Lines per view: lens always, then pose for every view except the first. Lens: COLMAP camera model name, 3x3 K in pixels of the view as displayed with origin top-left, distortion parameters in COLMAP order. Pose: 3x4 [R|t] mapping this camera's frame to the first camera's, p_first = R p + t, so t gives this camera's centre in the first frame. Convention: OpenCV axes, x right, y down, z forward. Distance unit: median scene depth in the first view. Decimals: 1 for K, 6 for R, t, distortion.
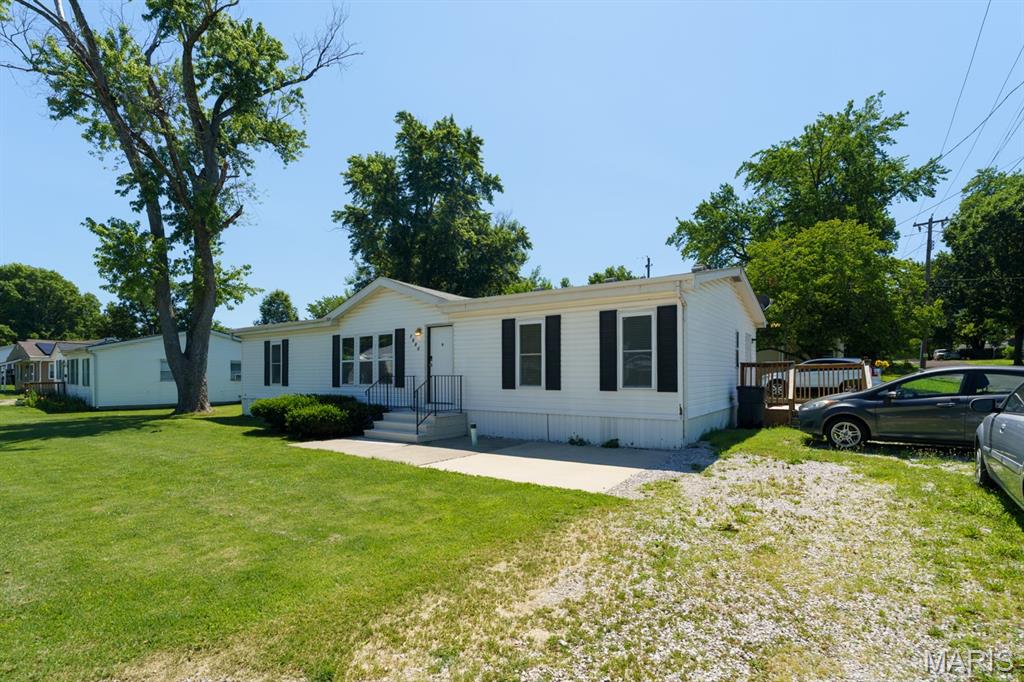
lens RADIAL K [[492.6, 0, 516.5], [0, 492.6, 372.7], [0, 0, 1]] dist [-0.001858, 0.000045]
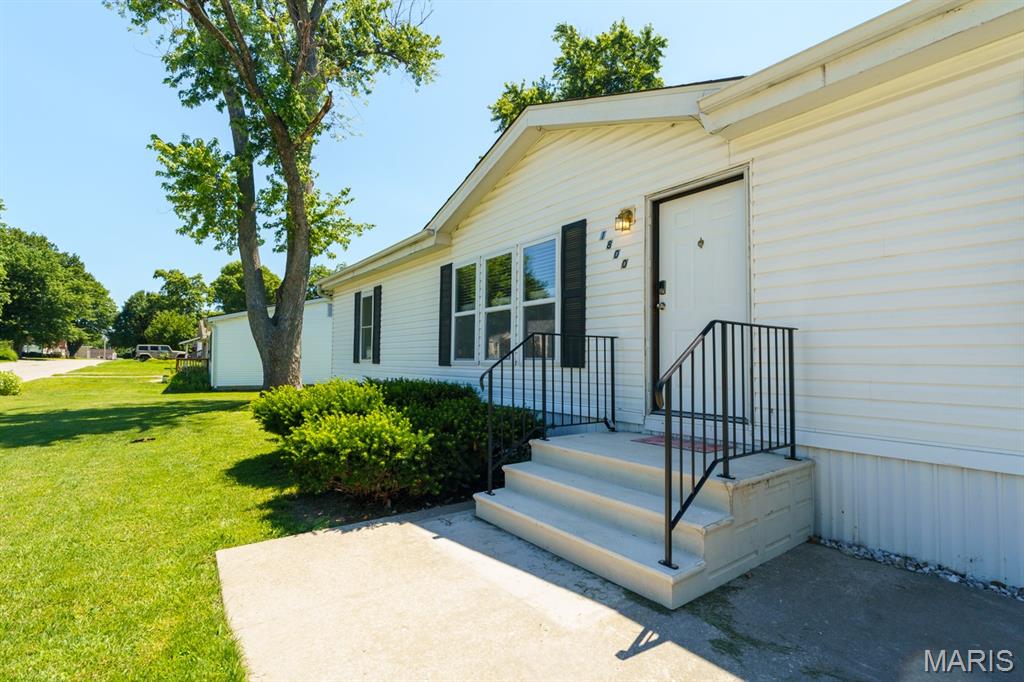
lens RADIAL K [[470.5, 0, 512.0], [0, 470.5, 341.0], [0, 0, 1]] dist [-0.000091, 0.000023]
pose [[0.950273, -0.003623, -0.311396, -0.147435], [-0.007089, 0.999422, -0.033263, 0.019112], [0.311336, 0.033816, 0.949698, 0.554746]]
